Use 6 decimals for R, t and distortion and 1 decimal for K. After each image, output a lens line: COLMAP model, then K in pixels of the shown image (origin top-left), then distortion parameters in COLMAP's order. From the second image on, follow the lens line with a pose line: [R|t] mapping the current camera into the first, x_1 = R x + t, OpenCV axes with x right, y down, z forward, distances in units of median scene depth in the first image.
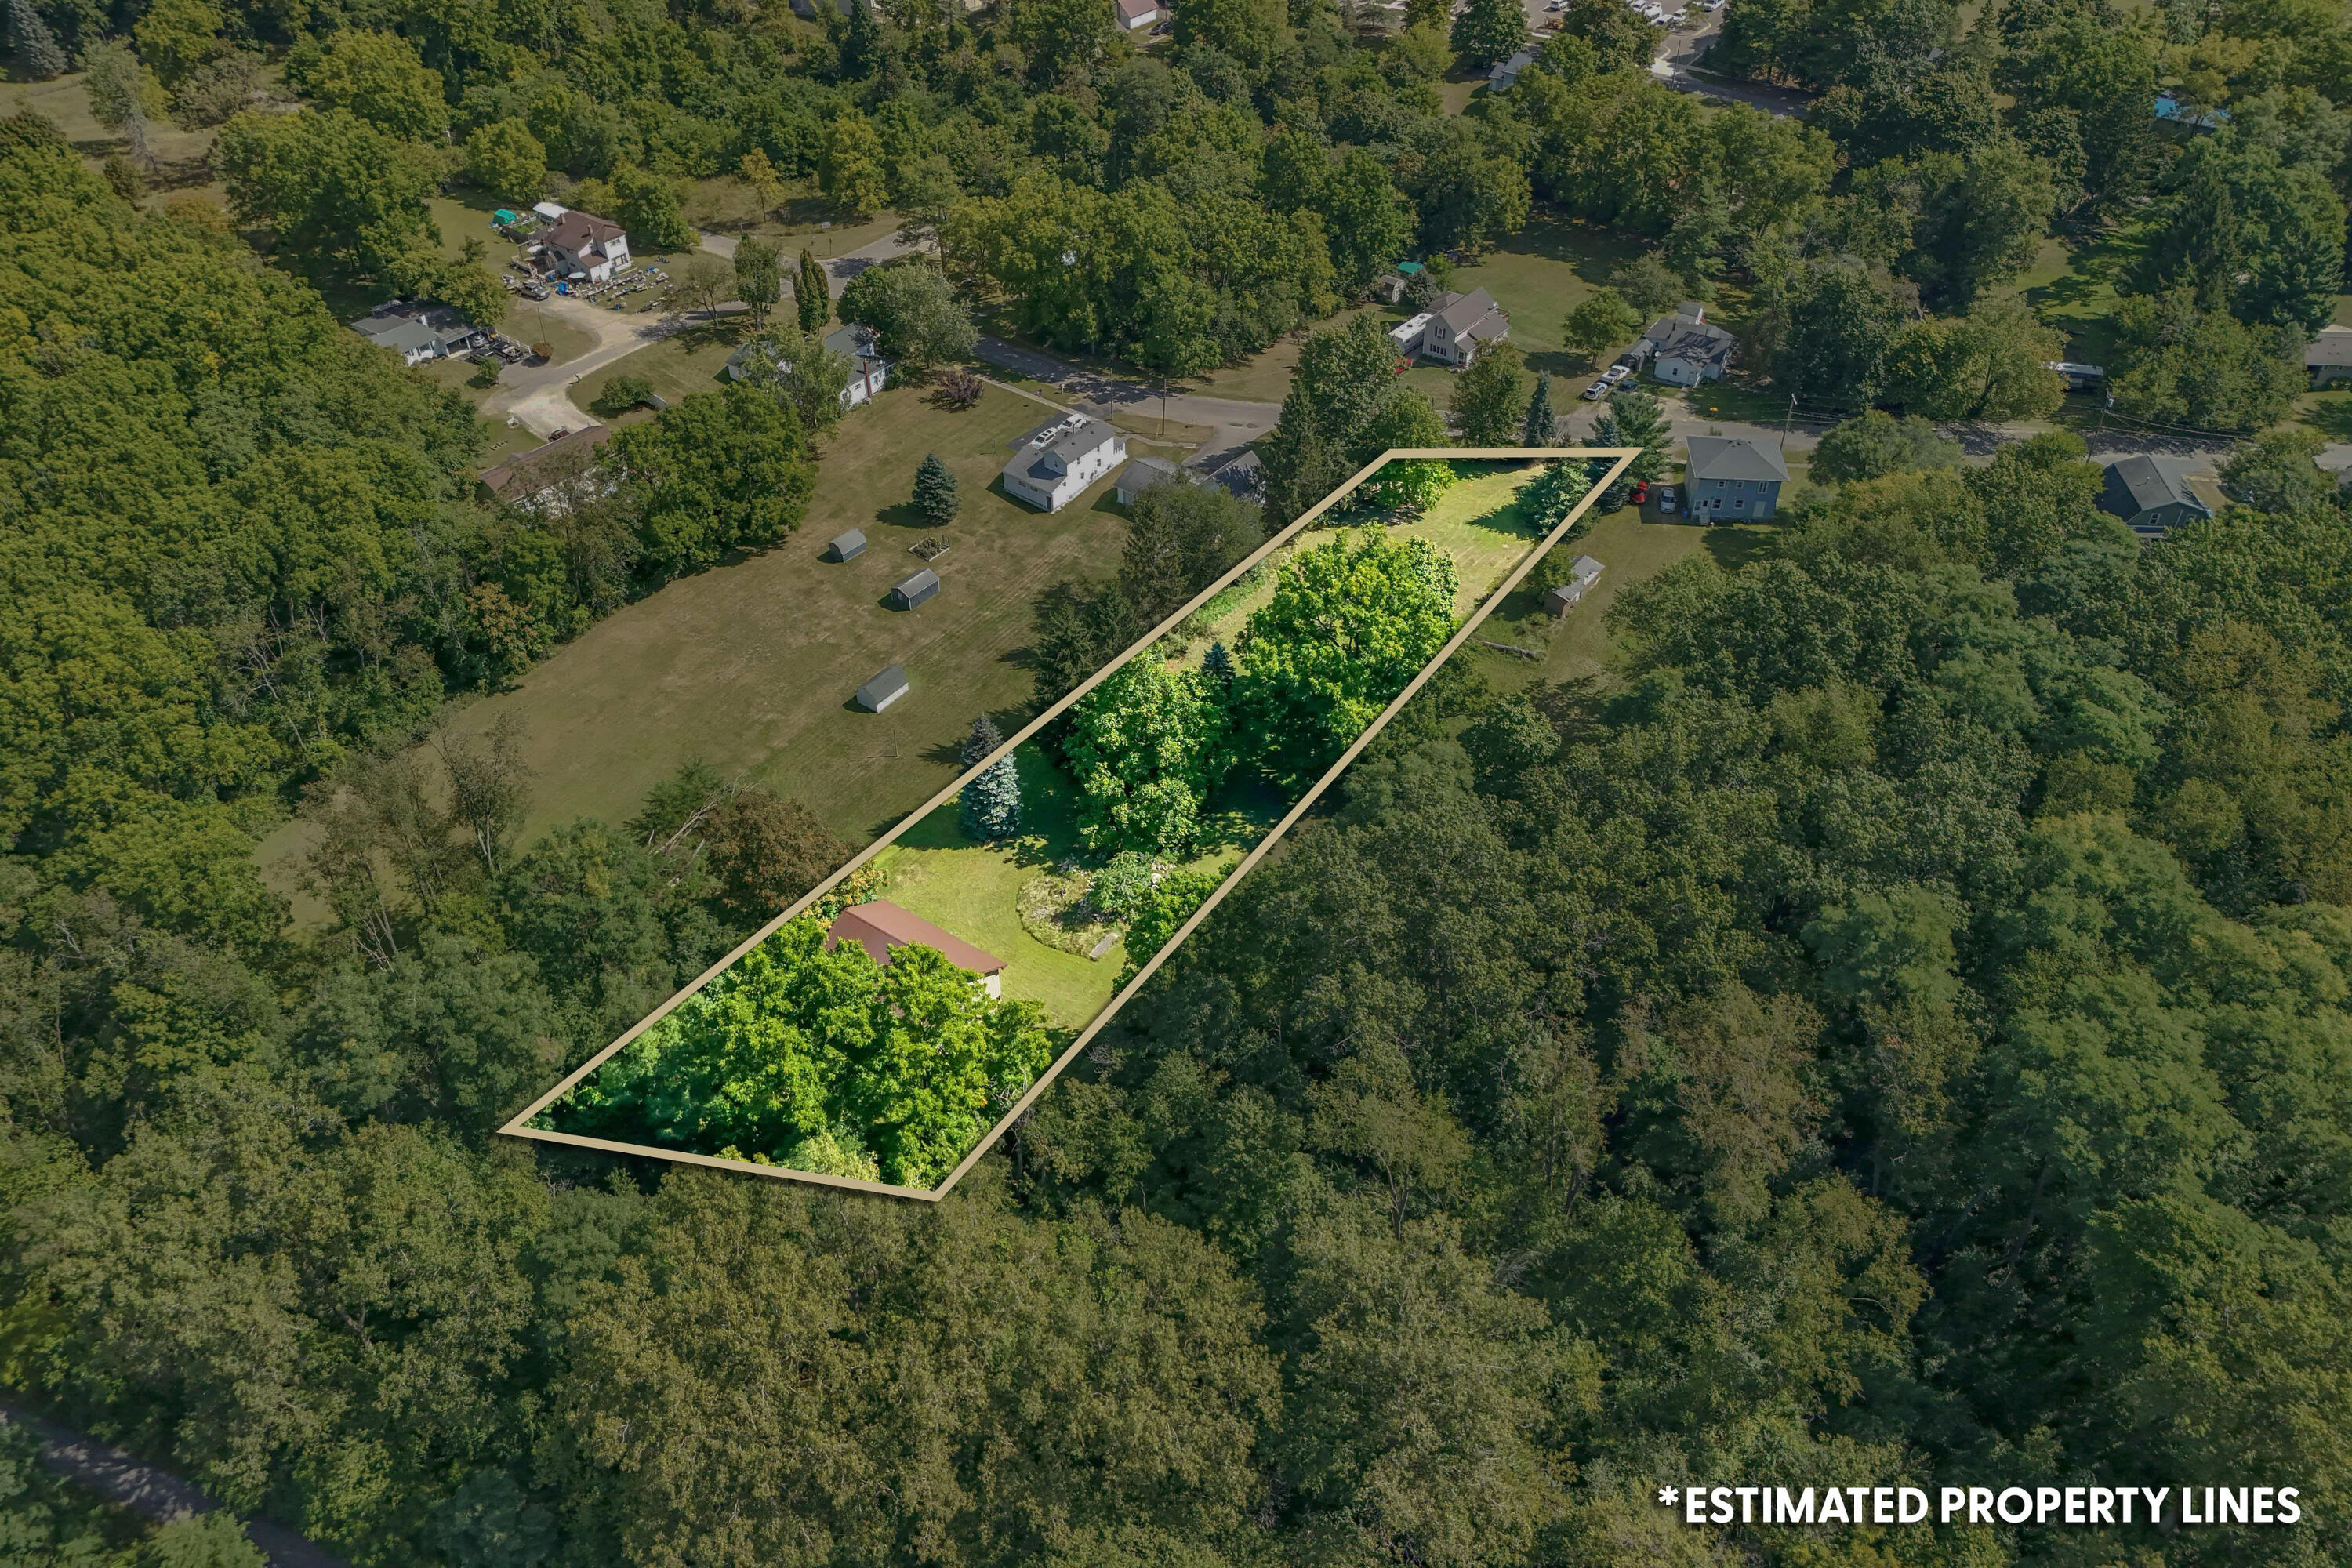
lens RADIAL K [[1754.0, 0, 1168.1], [0, 1754.0, 789.8], [0, 0, 1]] dist [0.055696, -0.042375]
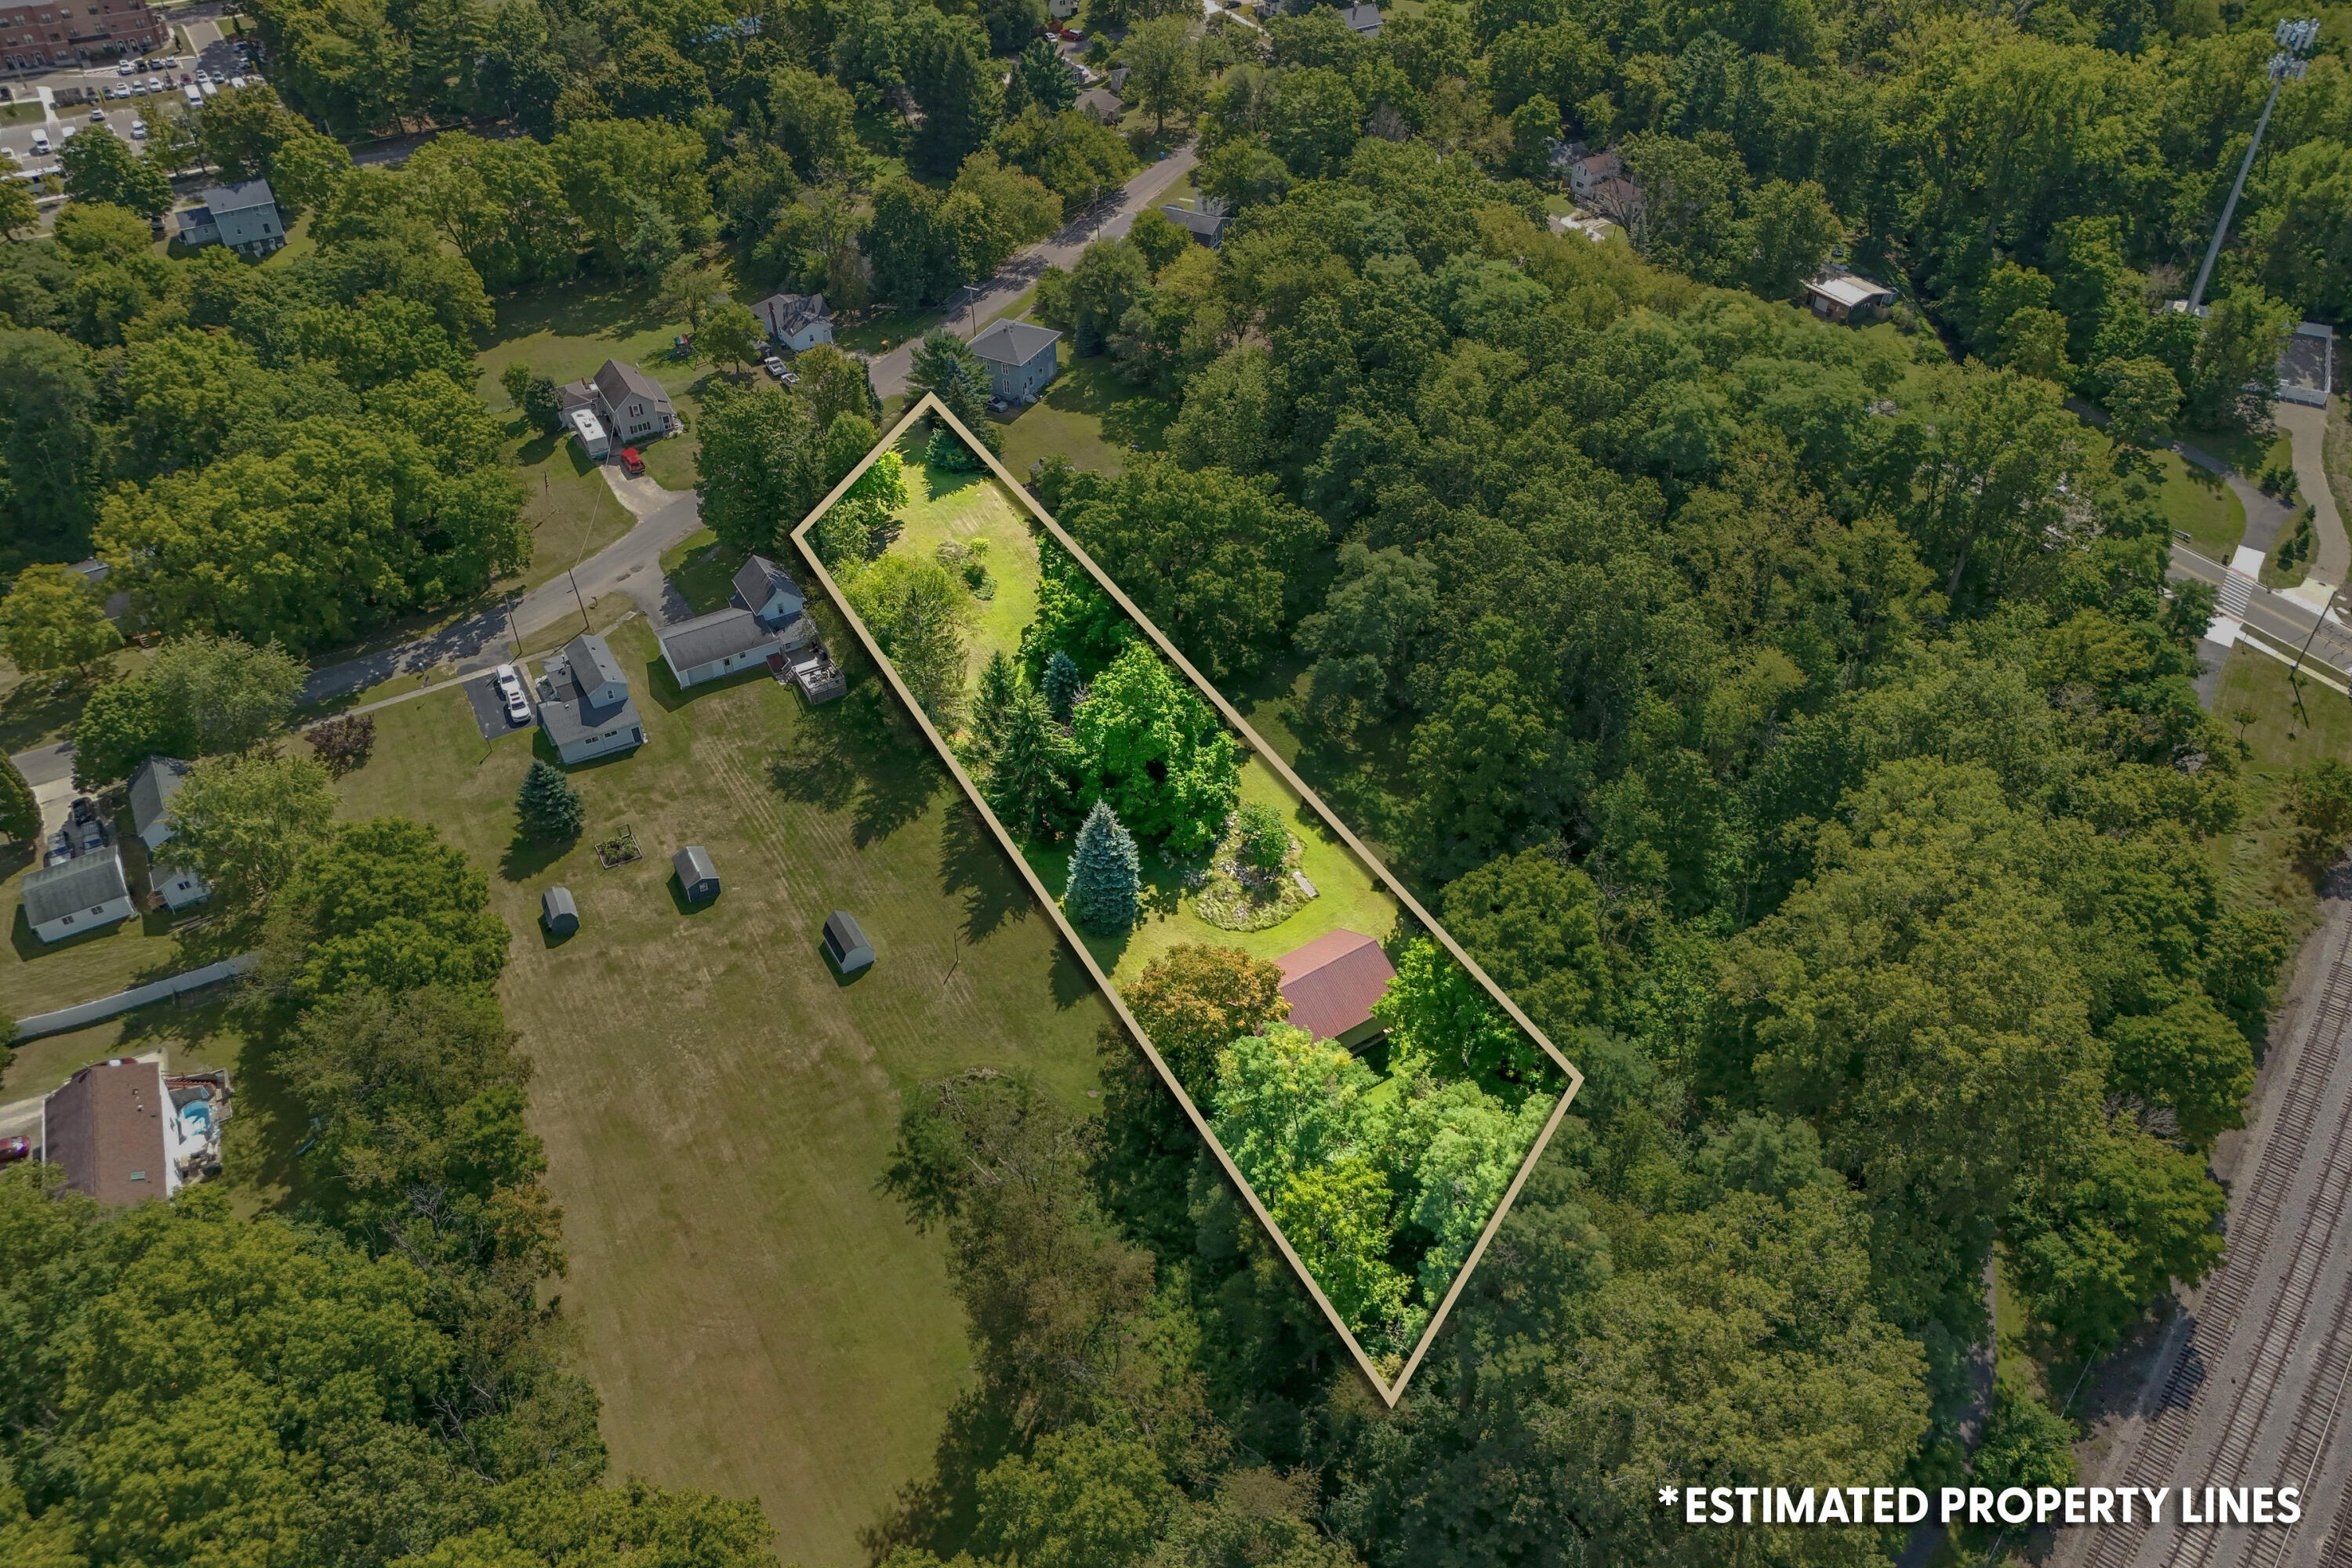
lens RADIAL K [[1754.0, 0, 1185.6], [0, 1754.0, 777.5], [0, 0, 1]] dist [0.055696, -0.042375]
pose [[0.347115, -0.591258, 0.727960, -0.619647], [0.609733, 0.732055, 0.303843, -0.251234], [-0.712556, 0.338393, 0.614617, 0.307665]]
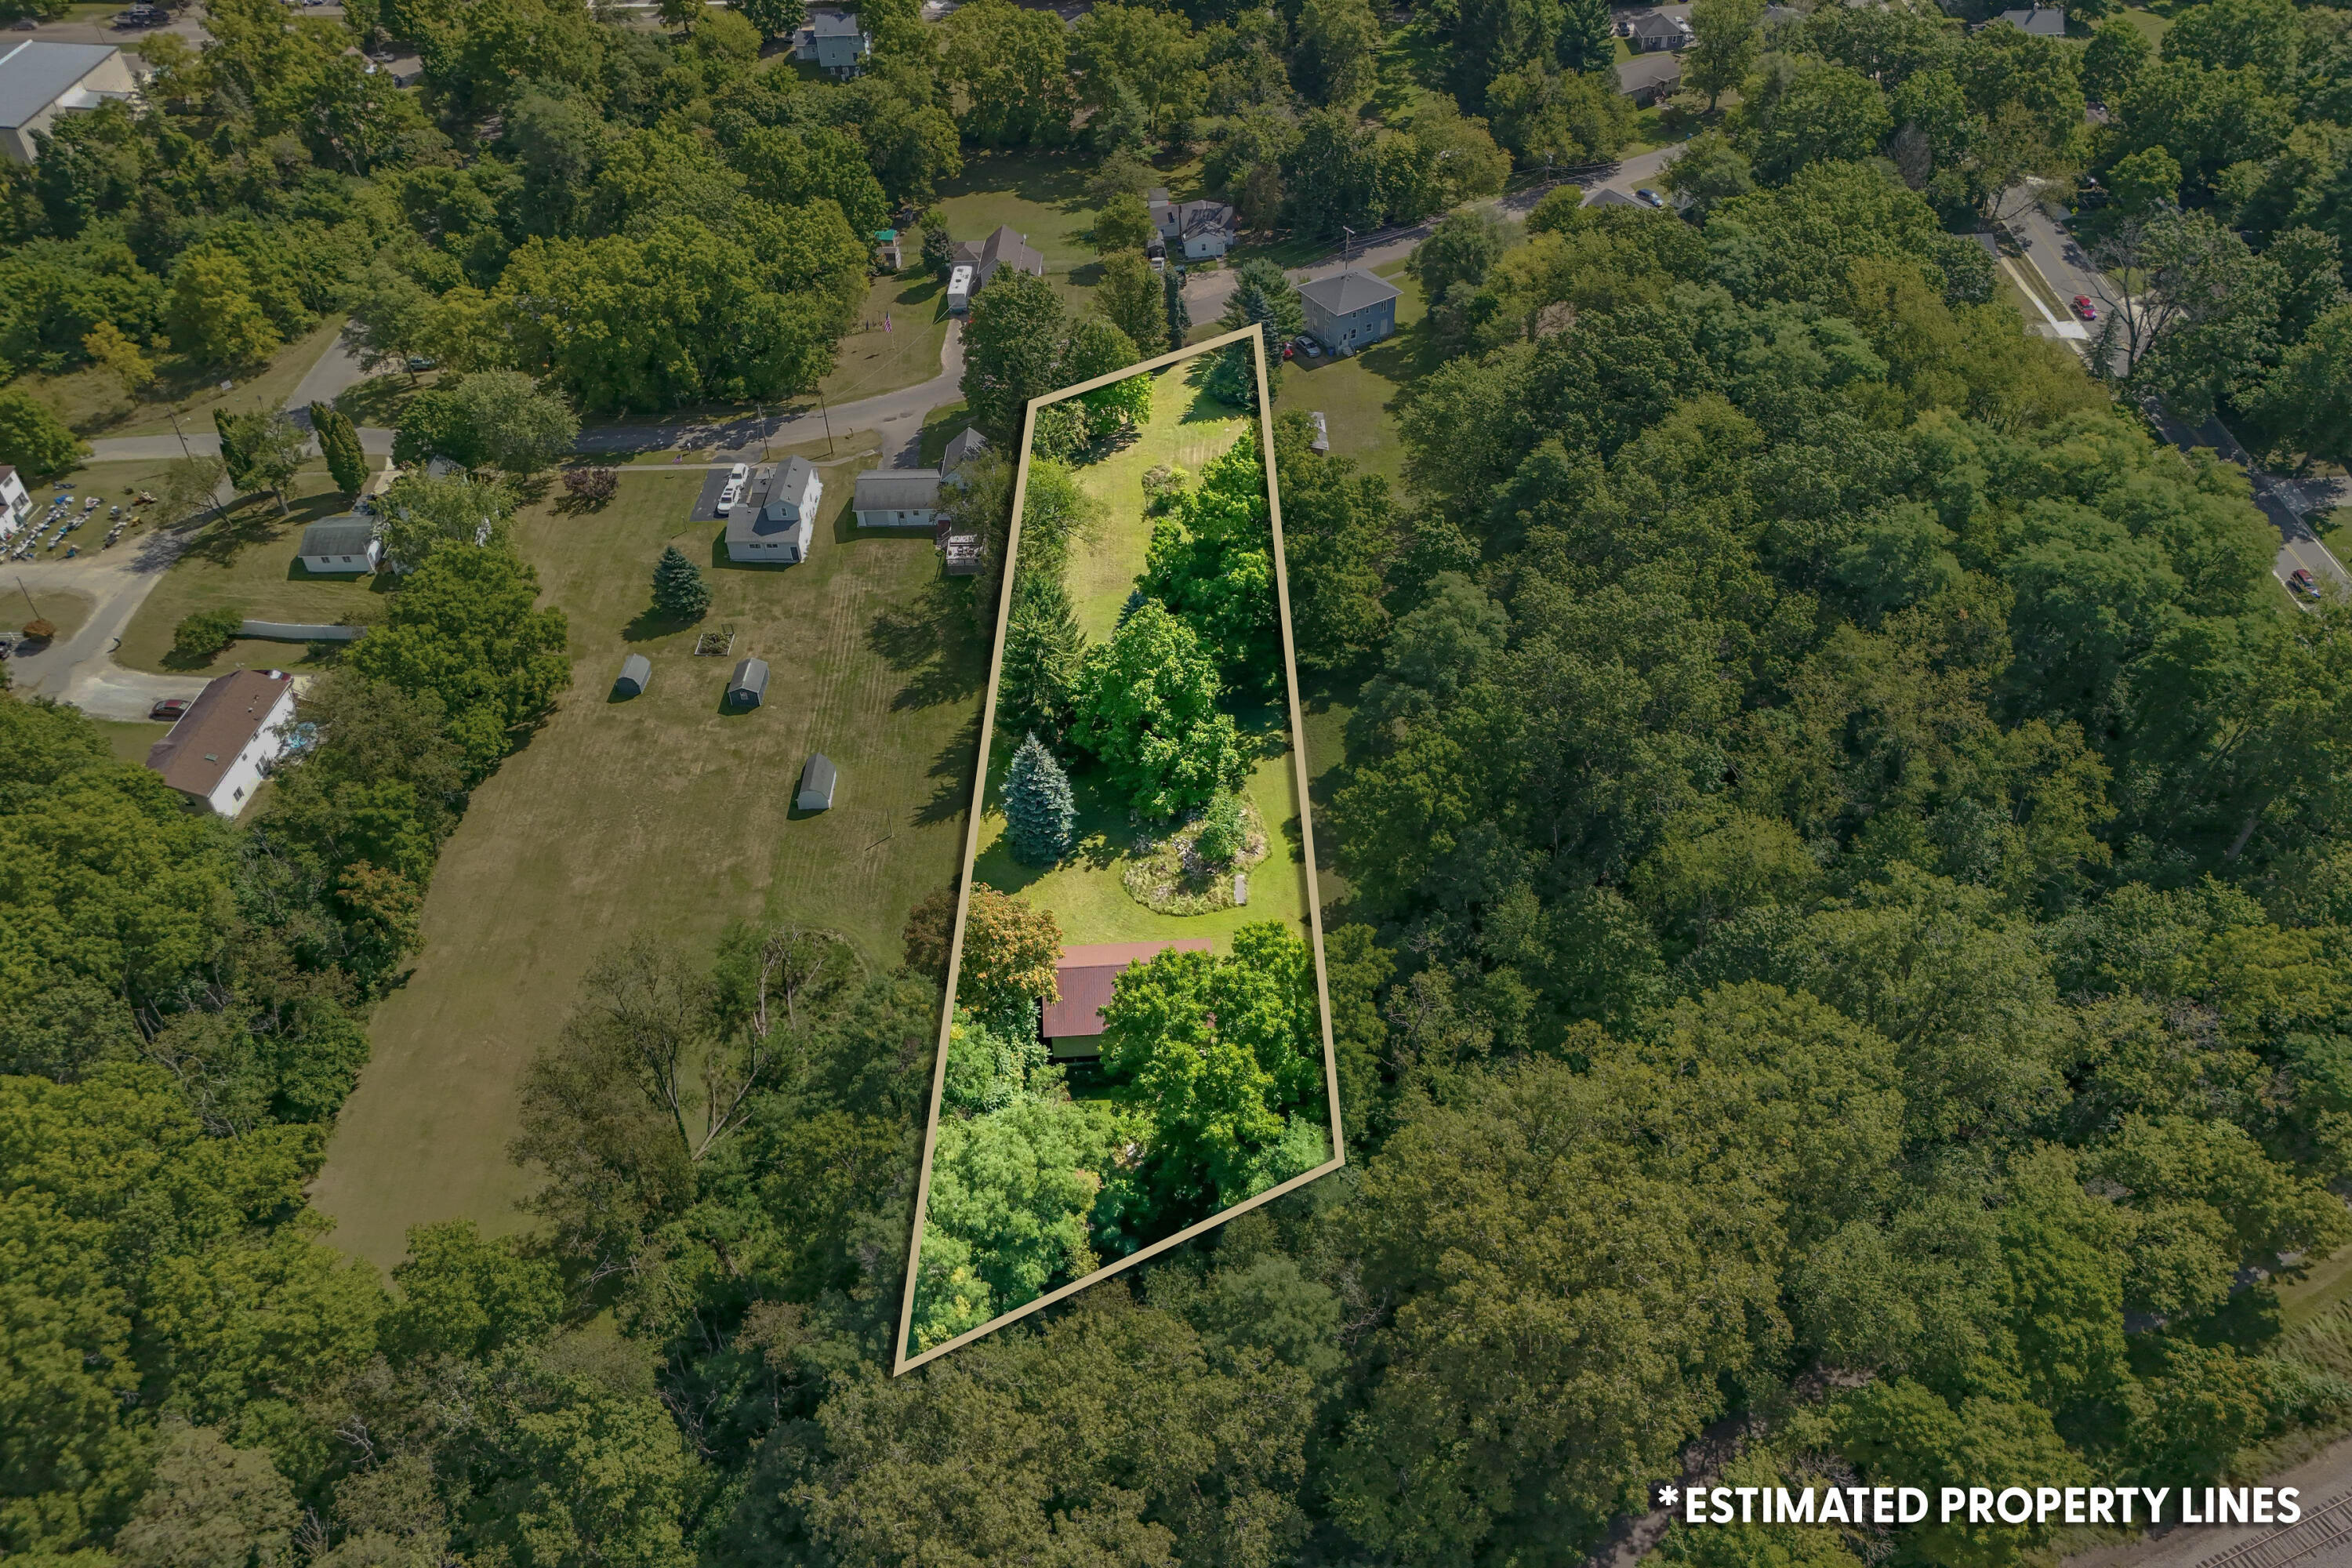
lens RADIAL K [[1754.0, 0, 1187.2], [0, 1754.0, 779.8], [0, 0, 1]] dist [0.055696, -0.042375]
pose [[0.782994, -0.419762, 0.459042, -0.394264], [0.417253, 0.901753, 0.112877, -0.075330], [-0.461324, 0.103155, 0.881214, 0.093560]]
